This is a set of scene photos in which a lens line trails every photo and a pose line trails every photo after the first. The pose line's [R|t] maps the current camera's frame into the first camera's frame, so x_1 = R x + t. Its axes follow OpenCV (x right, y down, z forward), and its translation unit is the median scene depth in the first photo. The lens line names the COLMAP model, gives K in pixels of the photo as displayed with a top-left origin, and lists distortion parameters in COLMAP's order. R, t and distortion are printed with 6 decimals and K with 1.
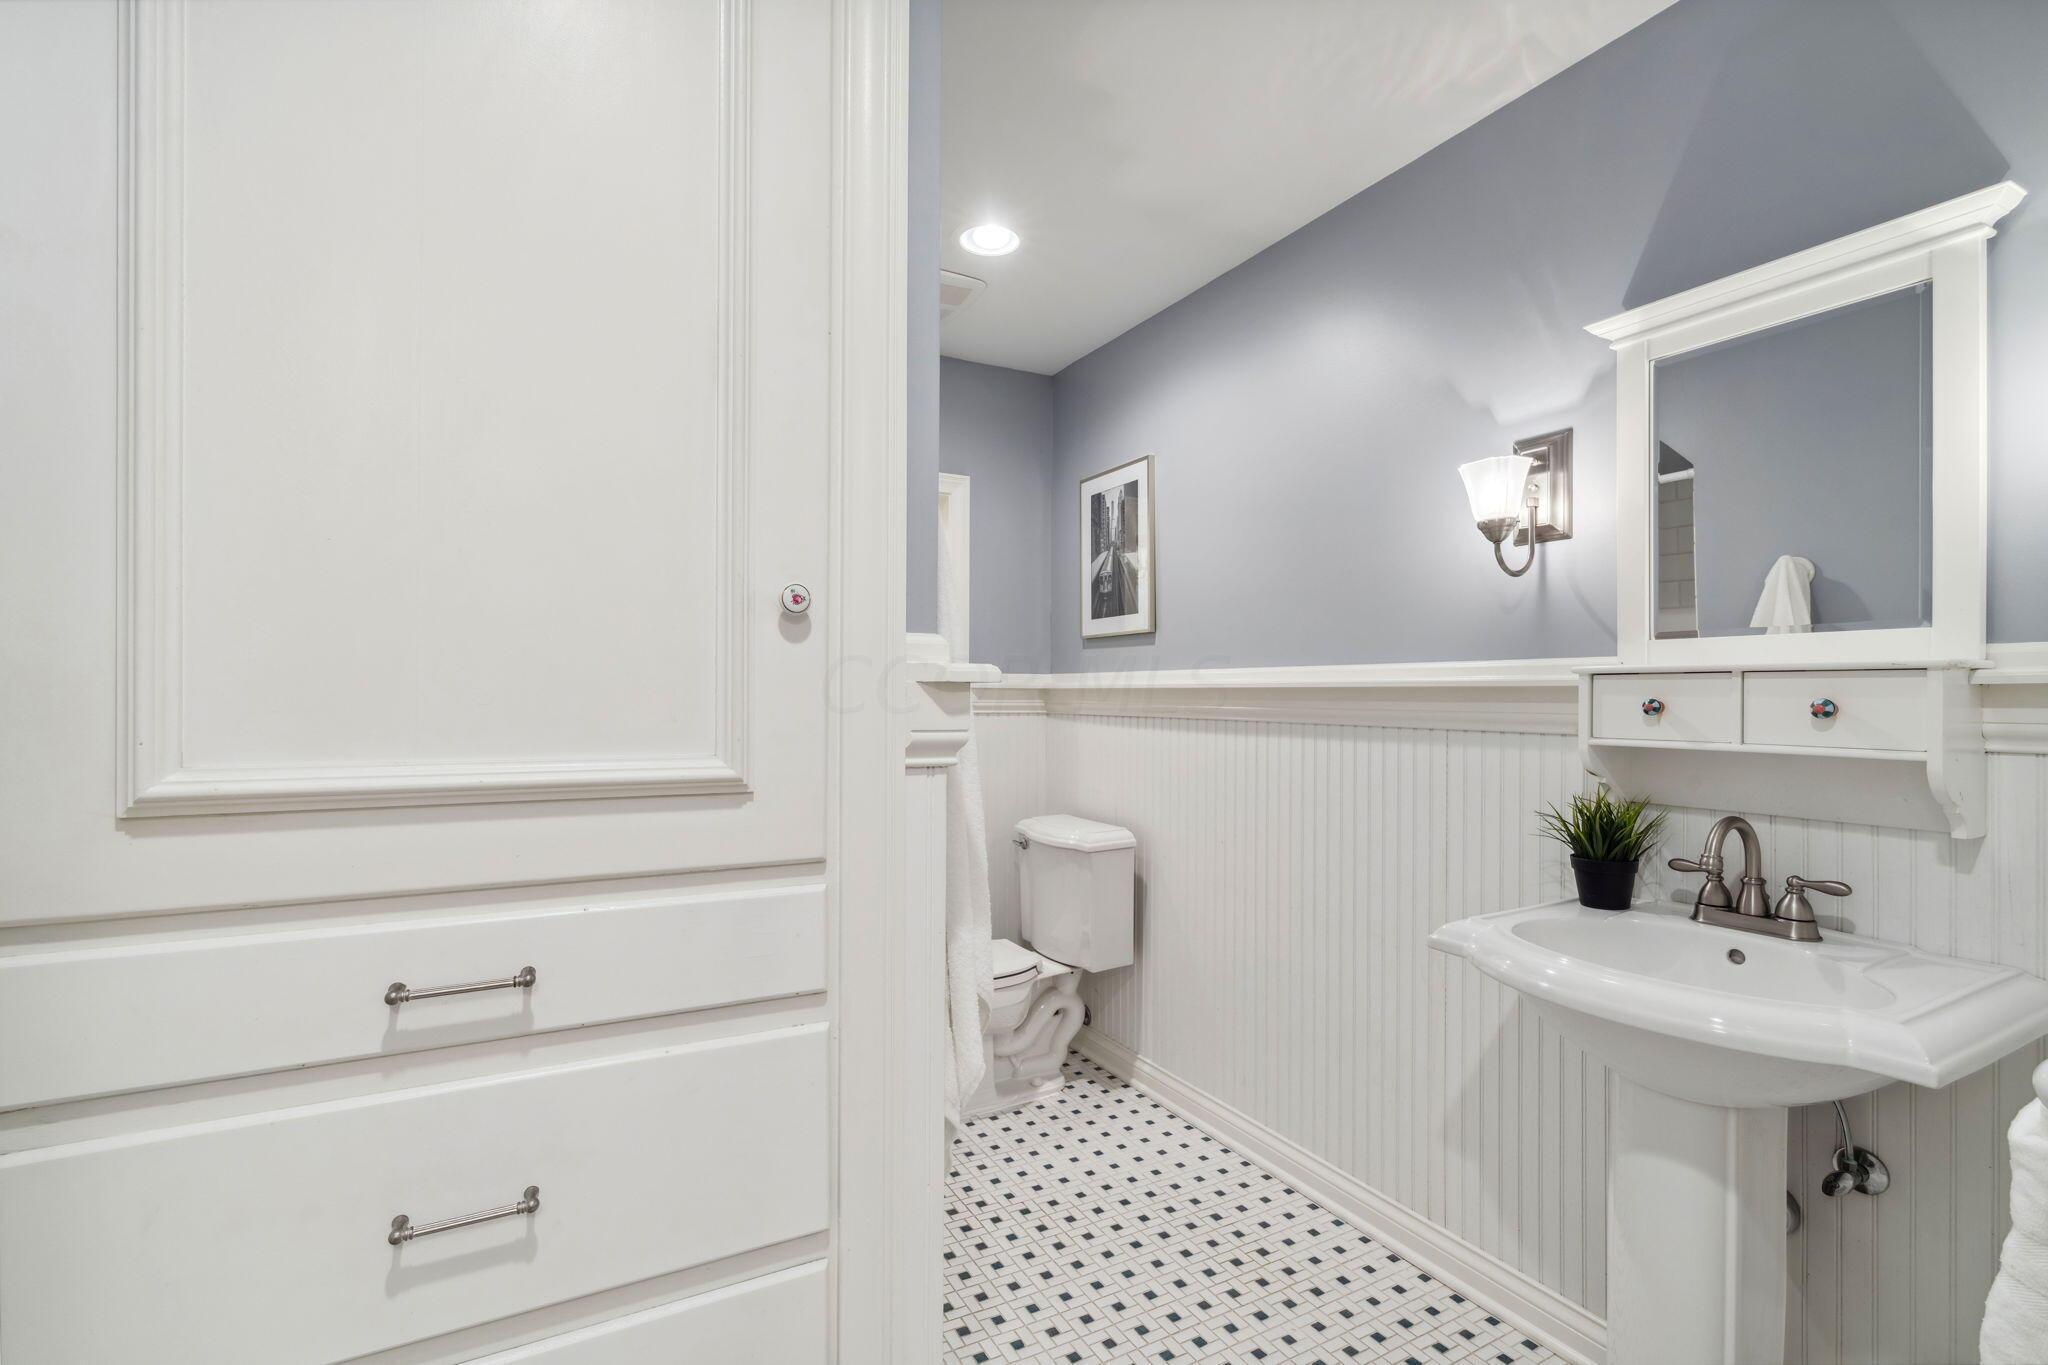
lens RADIAL K [[933.1, 0, 1017.8], [0, 933.1, 693.7], [0, 0, 1]] dist [0.001635, 0.000996]
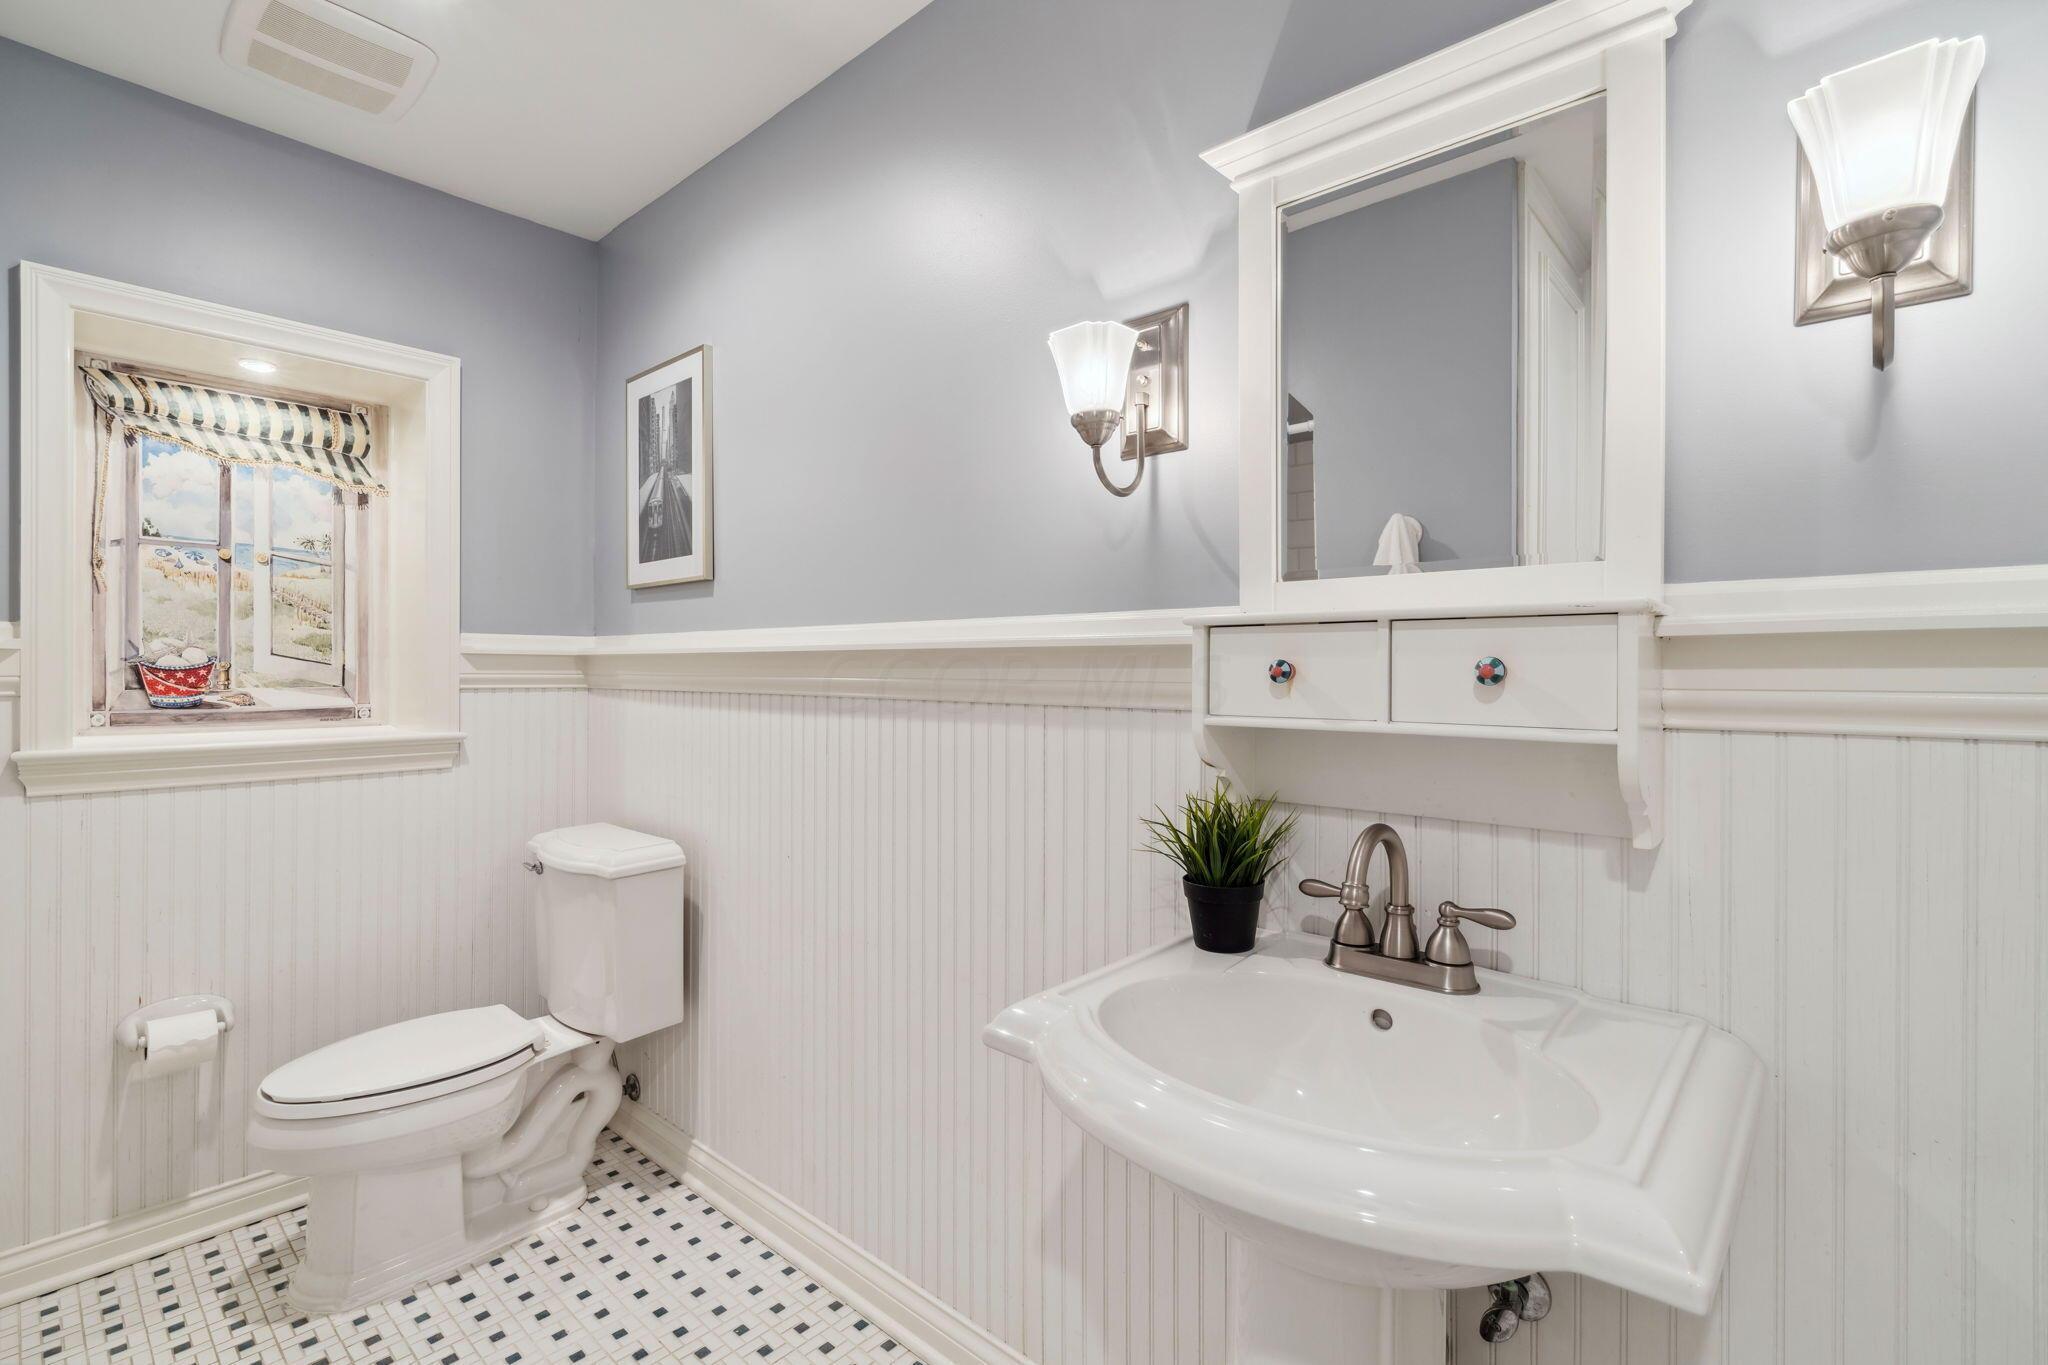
lens RADIAL K [[926.9, 0, 1023.2], [0, 926.9, 672.7], [0, 0, 1]] dist [-0.000610, 0.000512]
pose [[0.944361, -0.001866, 0.328907, 0.220686], [0.000618, 0.999992, 0.003900, 0.010427], [-0.328911, -0.003480, 0.944354, 0.335406]]
